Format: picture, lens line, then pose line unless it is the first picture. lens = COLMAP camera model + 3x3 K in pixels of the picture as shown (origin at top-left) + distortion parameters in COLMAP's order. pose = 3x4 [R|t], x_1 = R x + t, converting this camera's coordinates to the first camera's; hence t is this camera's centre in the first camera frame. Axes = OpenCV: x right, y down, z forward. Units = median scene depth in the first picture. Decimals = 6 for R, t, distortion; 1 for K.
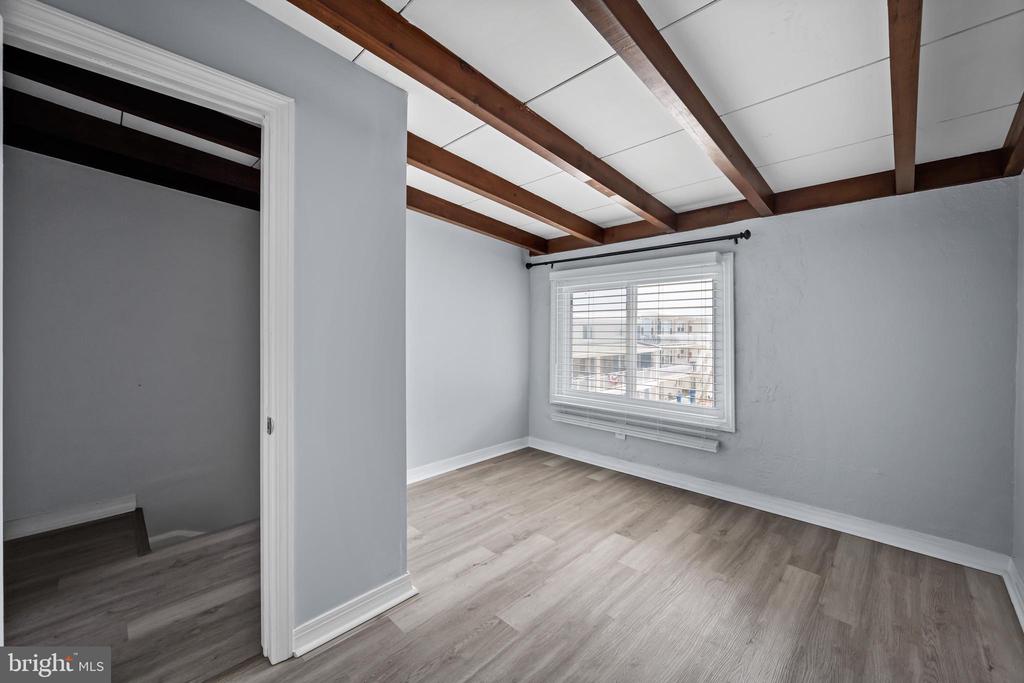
lens RADIAL K [[412.9, 0, 514.8], [0, 412.9, 330.7], [0, 0, 1]] dist [-0.000361, -0.000185]
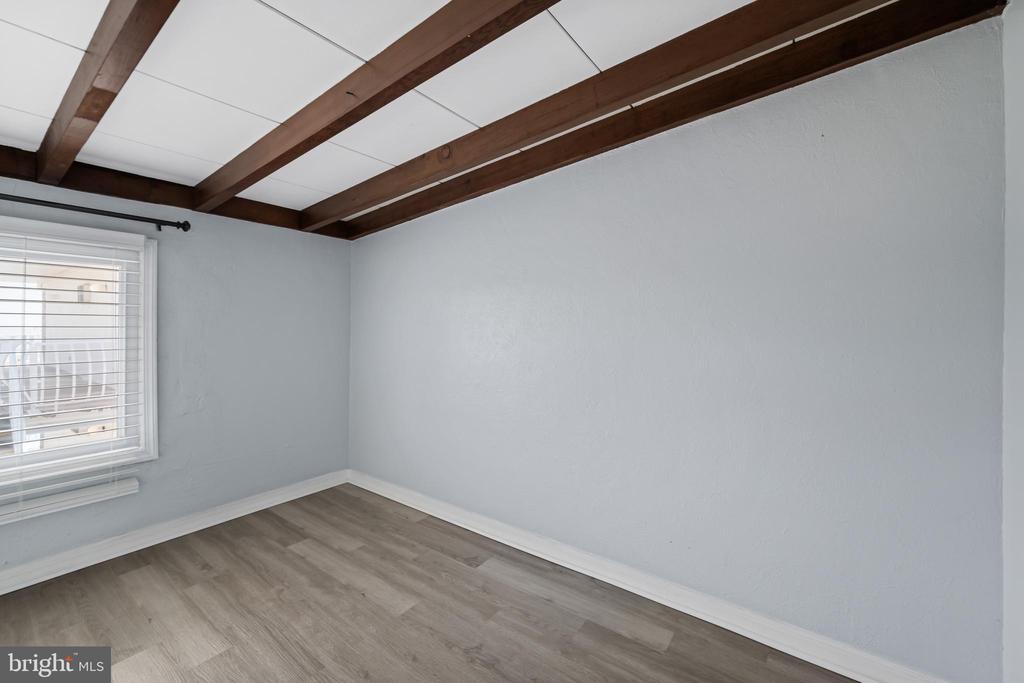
lens RADIAL K [[406.8, 0, 511.8], [0, 406.8, 320.5], [0, 0, 1]] dist [-0.000327, -0.000036]
pose [[-0.130752, 0.018315, 0.991246, -0.391069], [0.002433, 0.999832, -0.018152, -0.013075], [-0.991412, 0.000039, -0.130775, 0.425265]]
